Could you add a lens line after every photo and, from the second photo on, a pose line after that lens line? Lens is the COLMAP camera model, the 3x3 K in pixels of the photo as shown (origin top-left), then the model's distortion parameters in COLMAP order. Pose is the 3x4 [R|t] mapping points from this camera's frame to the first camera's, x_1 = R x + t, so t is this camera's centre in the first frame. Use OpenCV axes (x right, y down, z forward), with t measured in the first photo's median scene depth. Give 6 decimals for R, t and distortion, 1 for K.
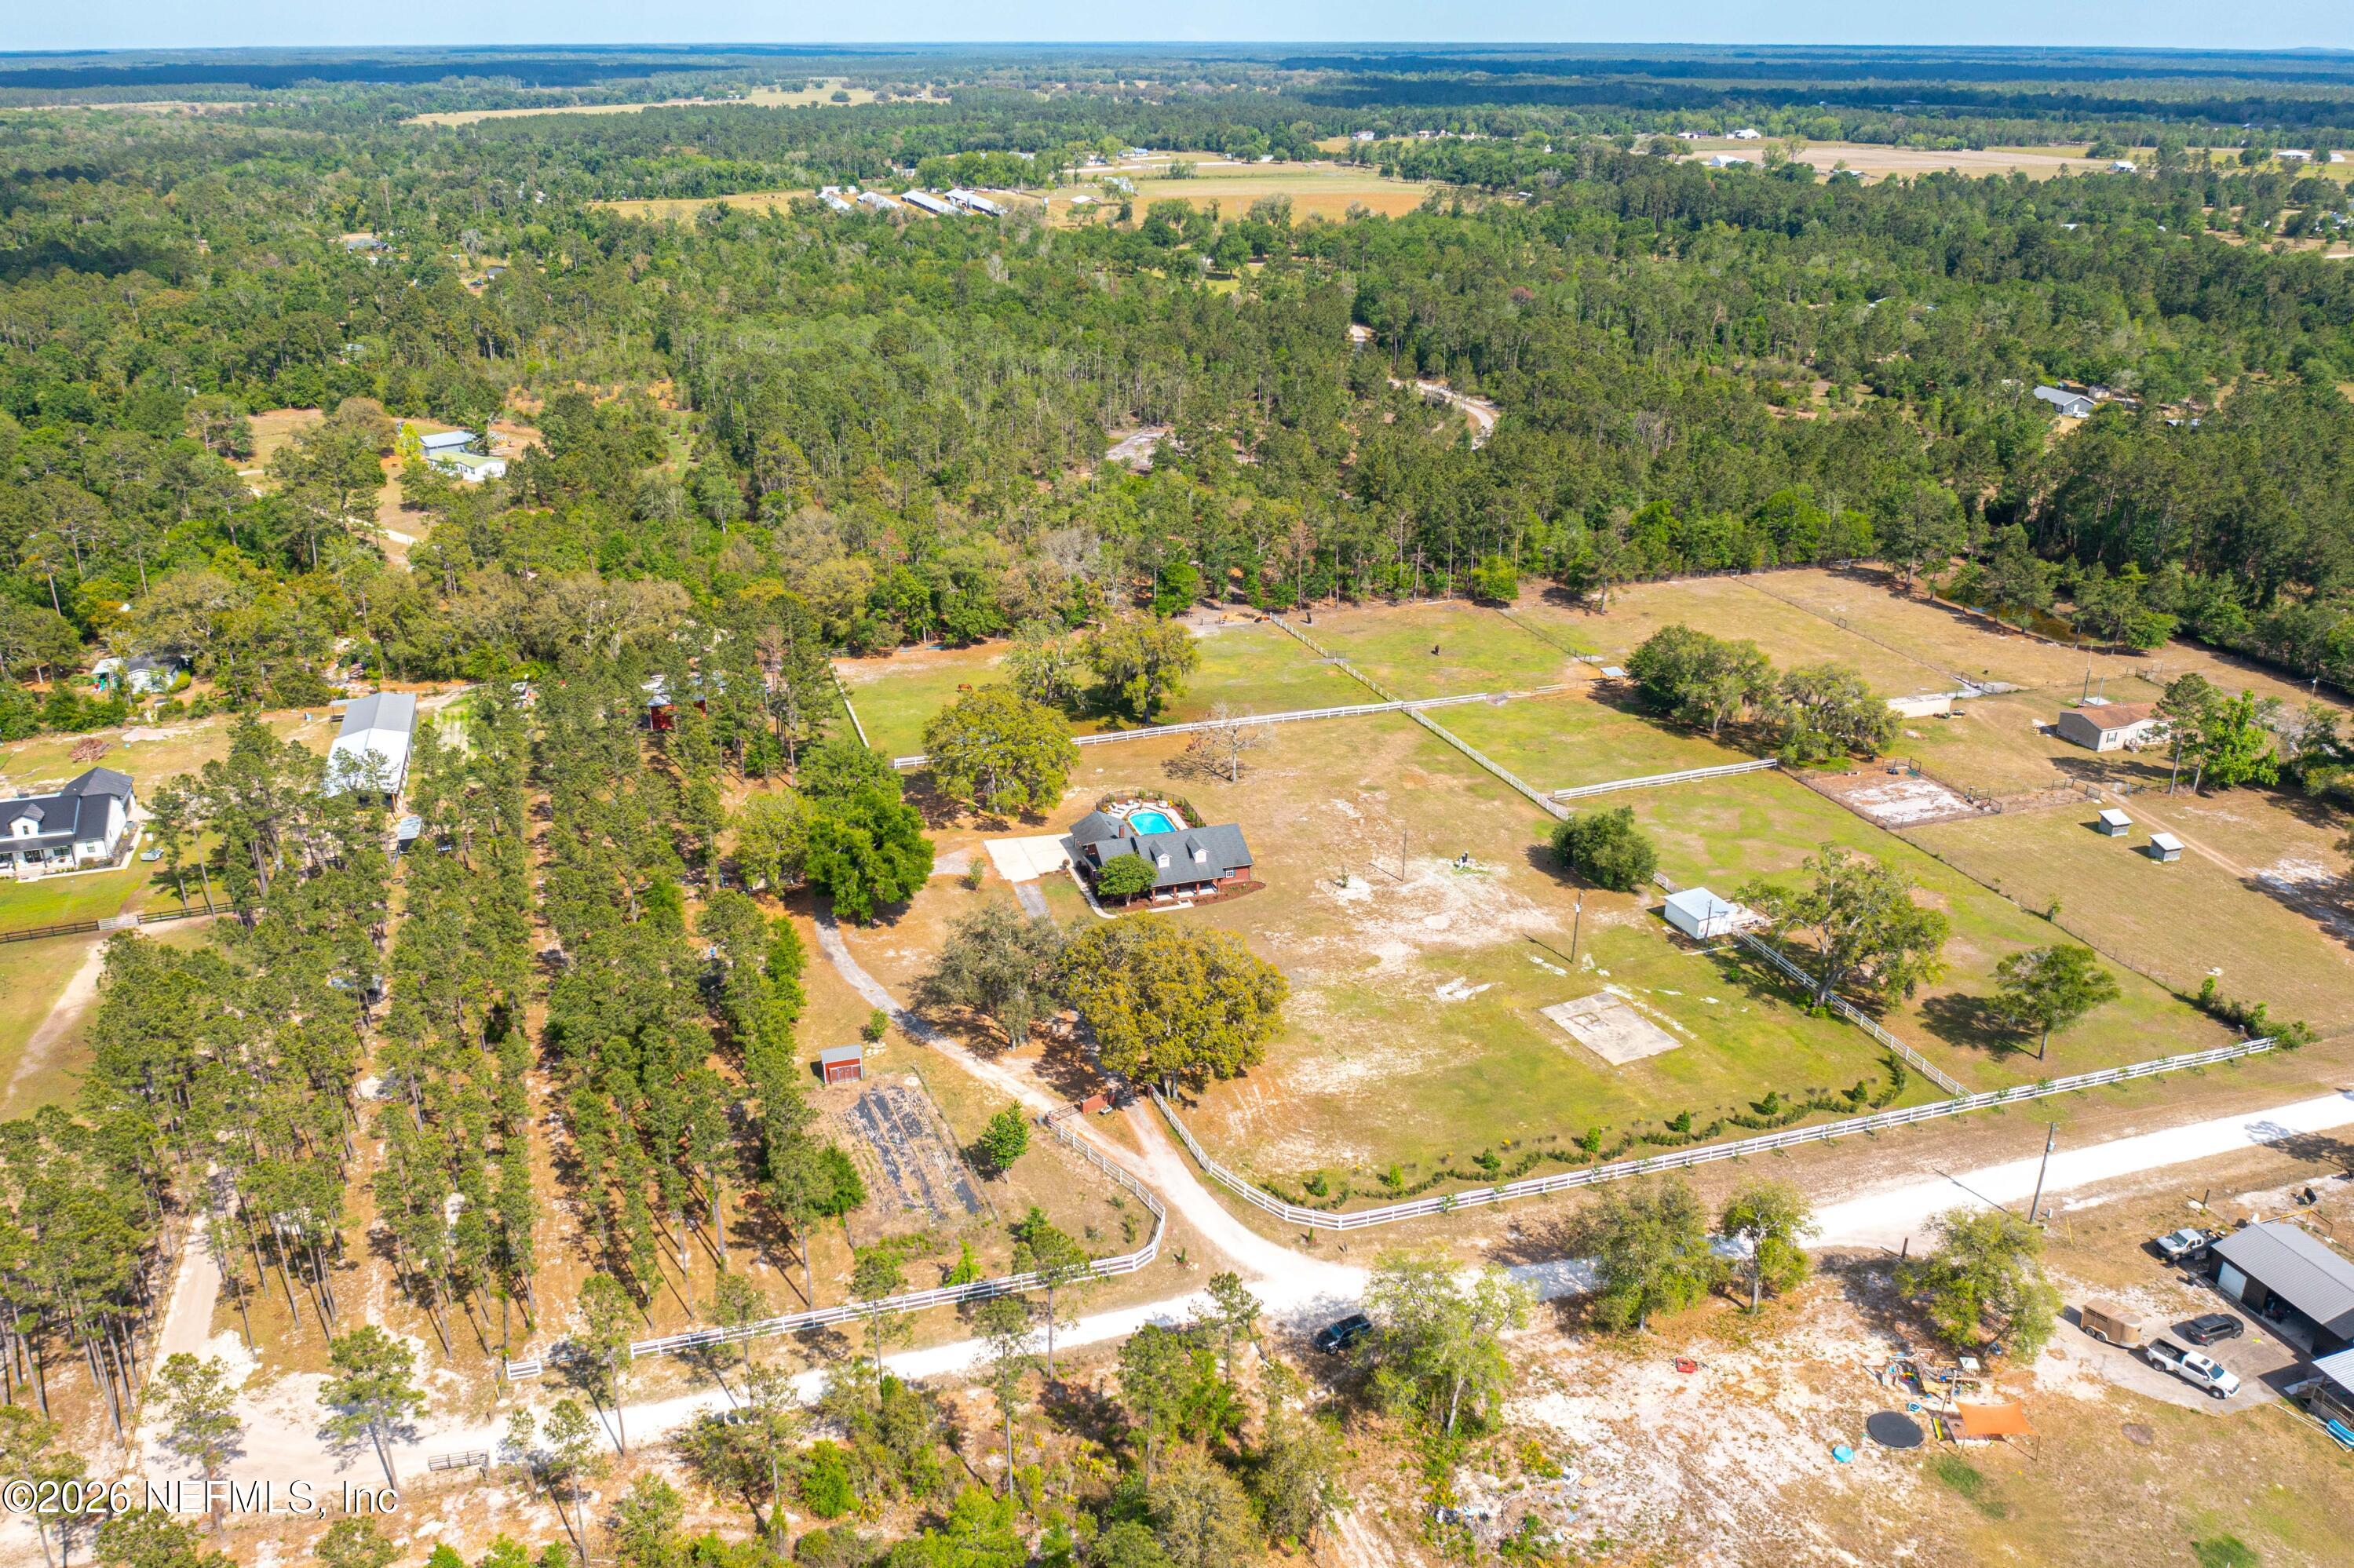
lens RADIAL K [[1857.9, 0, 1179.4], [0, 1857.9, 741.6], [0, 0, 1]] dist [-0.027763, 0.001243]
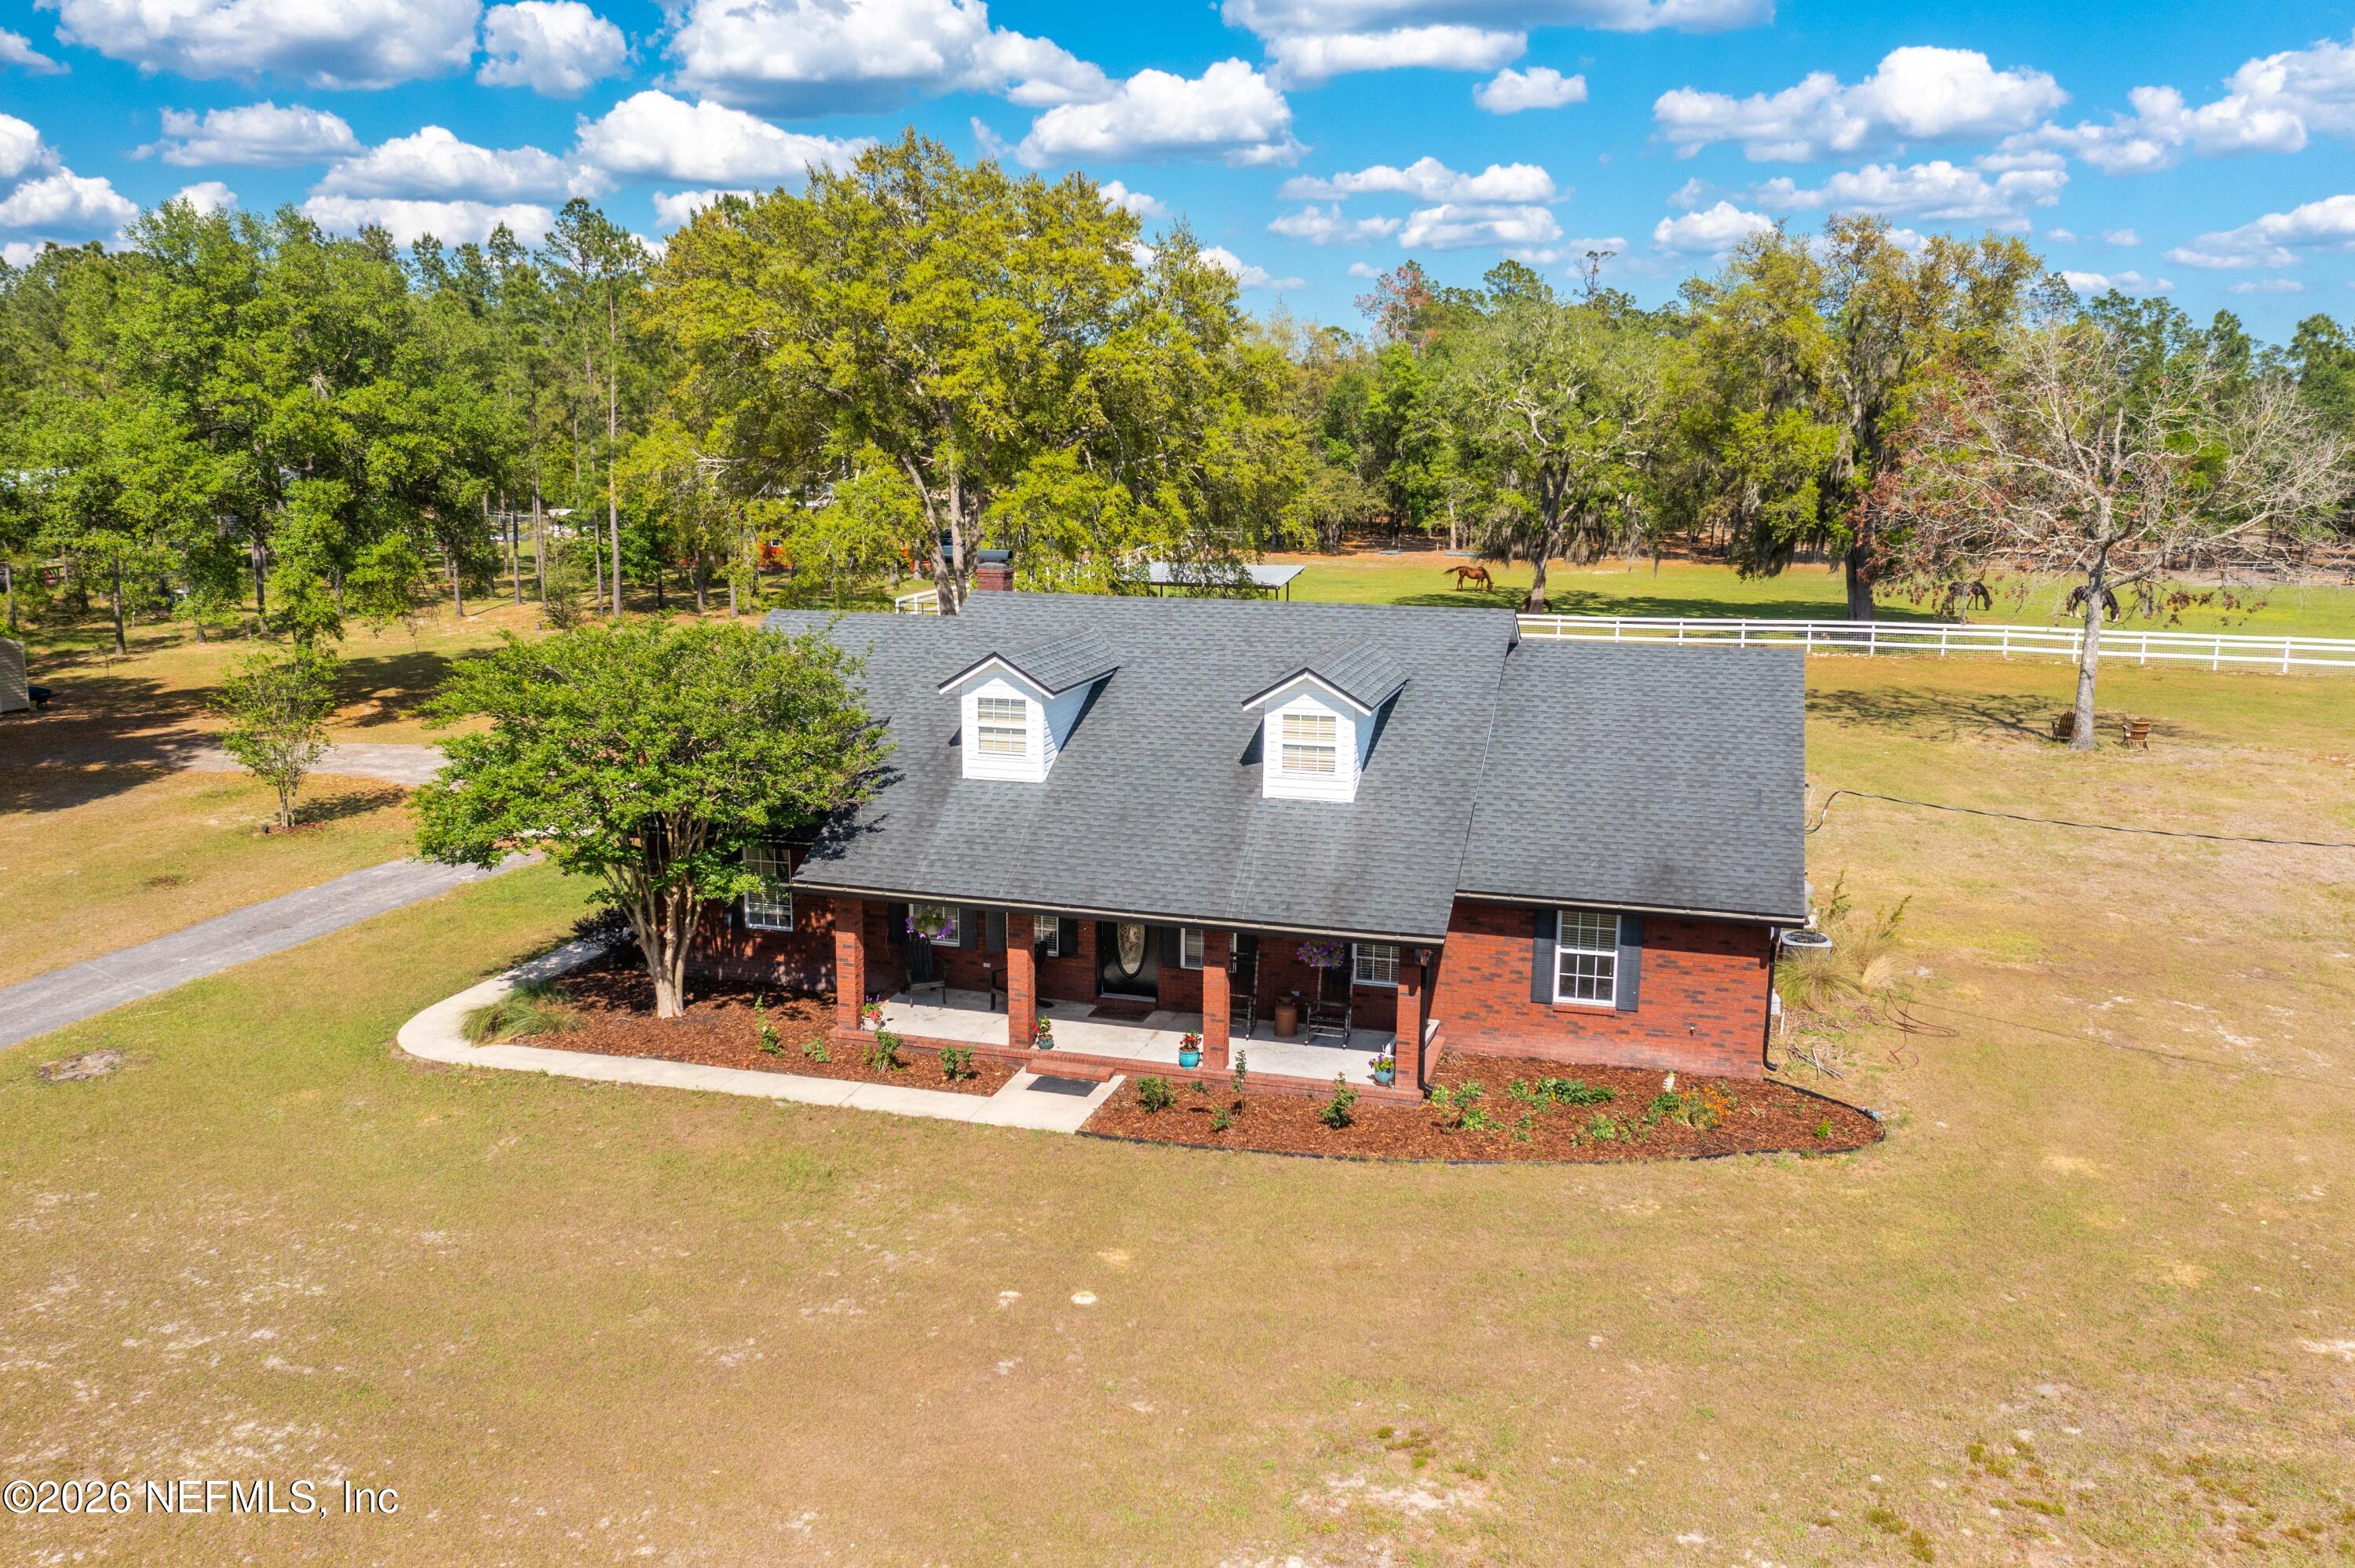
lens RADIAL K [[1879.0, 0, 1177.5], [0, 1879.0, 784.0], [0, 0, 1]] dist [-0.025009, -0.004926]
pose [[0.819656, 0.111590, -0.561883, 0.052832], [-0.209410, 0.971326, -0.112575, 0.057637], [0.533209, 0.209937, 0.819521, 0.653859]]
